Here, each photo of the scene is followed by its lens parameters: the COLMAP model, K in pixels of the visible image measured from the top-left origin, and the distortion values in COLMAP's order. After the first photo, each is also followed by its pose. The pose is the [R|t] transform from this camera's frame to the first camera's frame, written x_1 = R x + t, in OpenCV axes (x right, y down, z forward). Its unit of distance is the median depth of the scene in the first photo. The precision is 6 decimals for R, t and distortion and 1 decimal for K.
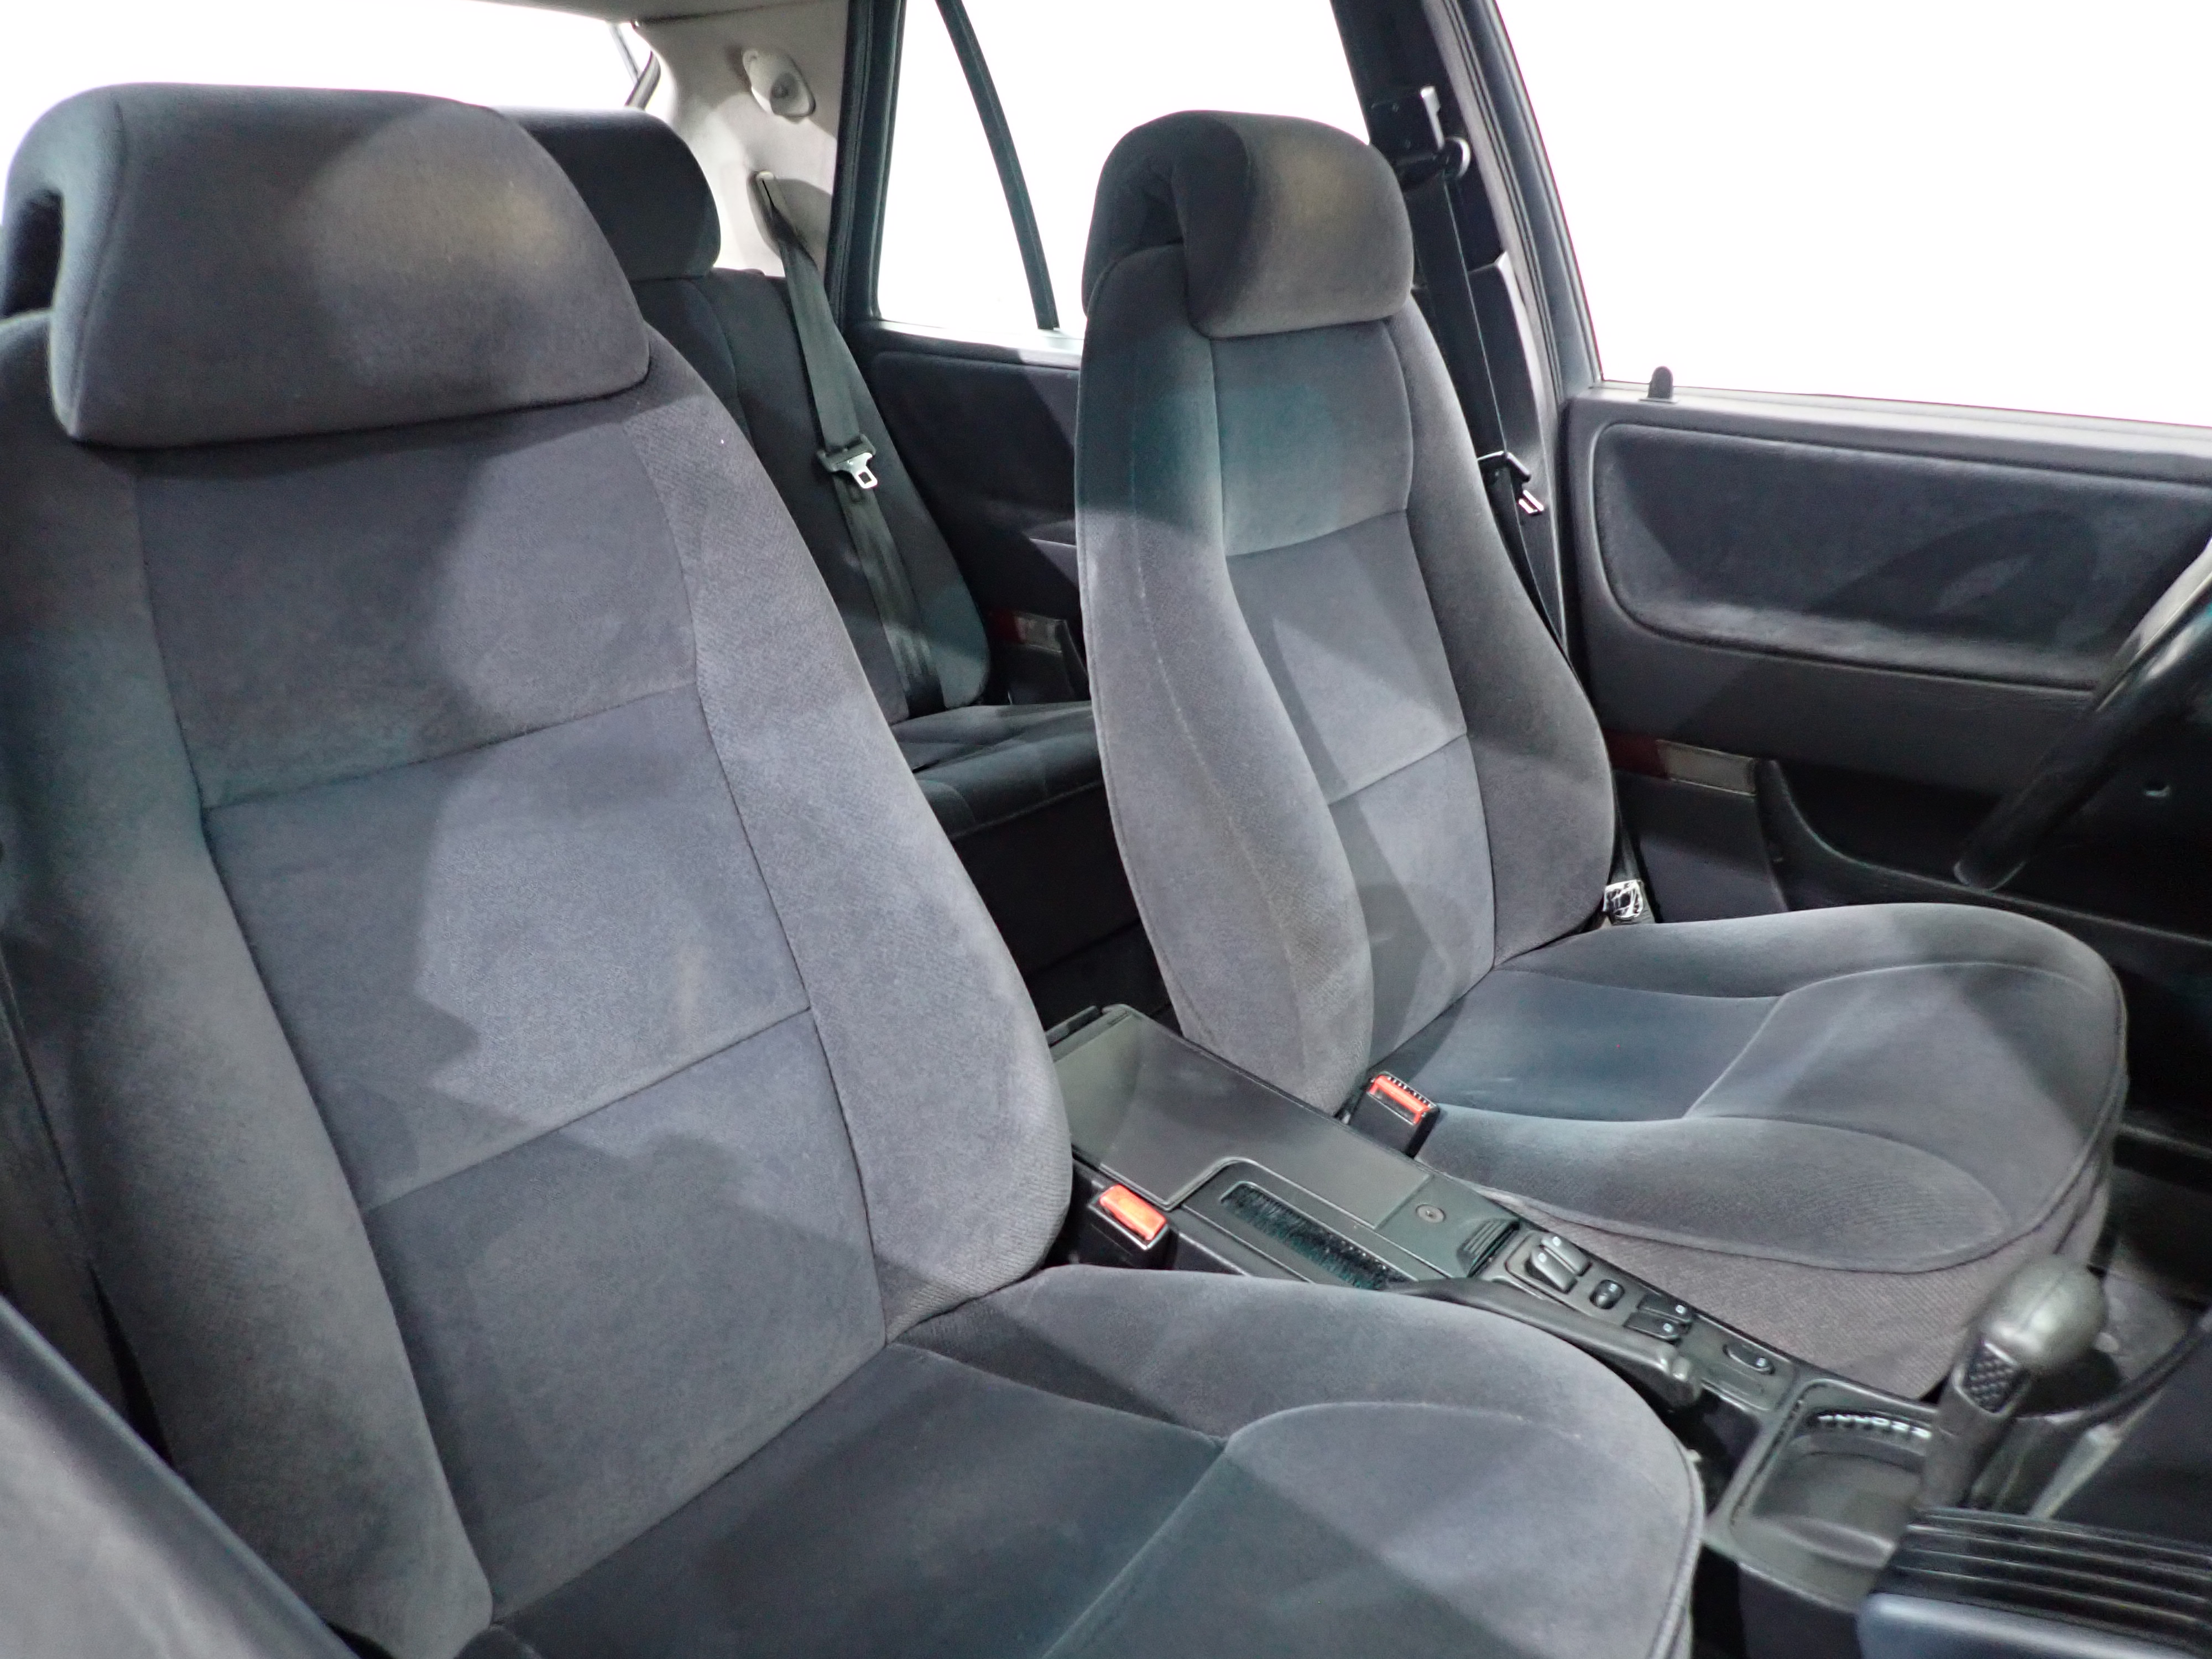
lens RADIAL K [[1634.0, 0, 1094.8], [0, 1634.0, 820.6], [0, 0, 1]] dist [0.003668, -0.013132]
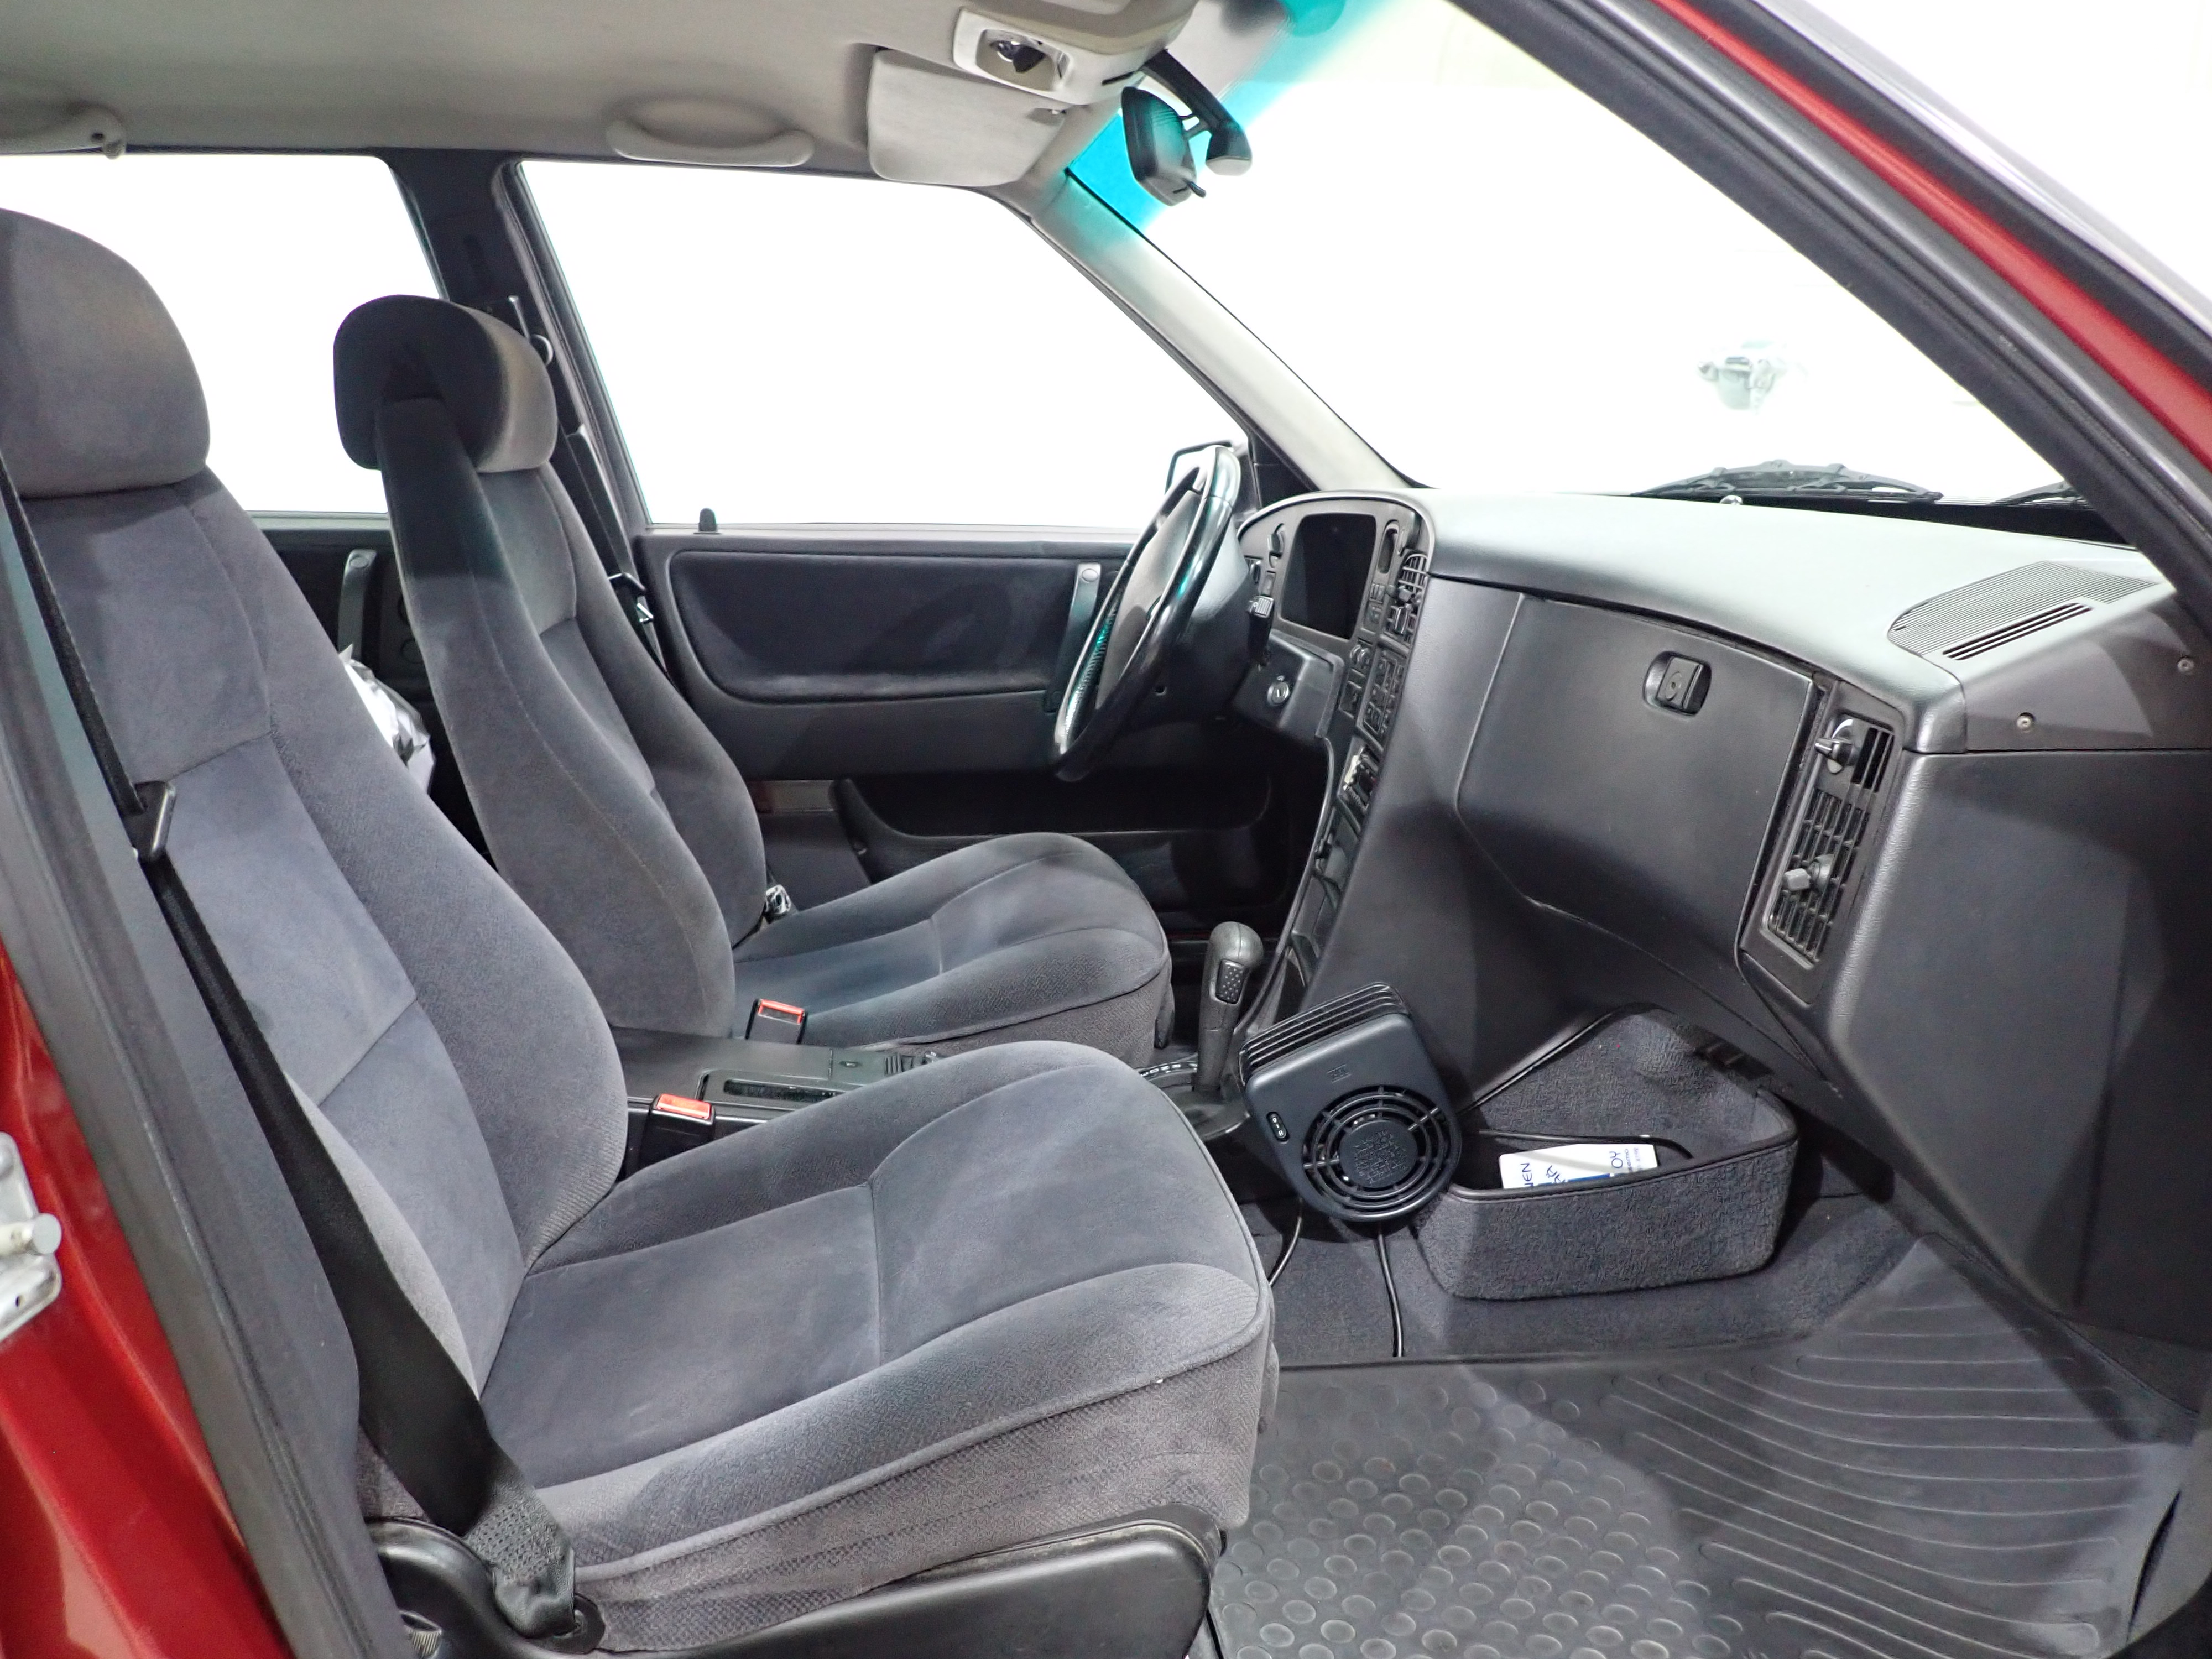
lens RADIAL K [[1634.0, 0, 1094.8], [0, 1634.0, 820.6], [0, 0, 1]] dist [0.003668, -0.013132]
pose [[0.691202, -0.151268, 0.706652, -0.441548], [0.252993, 0.966618, -0.040544, 0.110824], [-0.676930, 0.206803, 0.706398, -0.117008]]
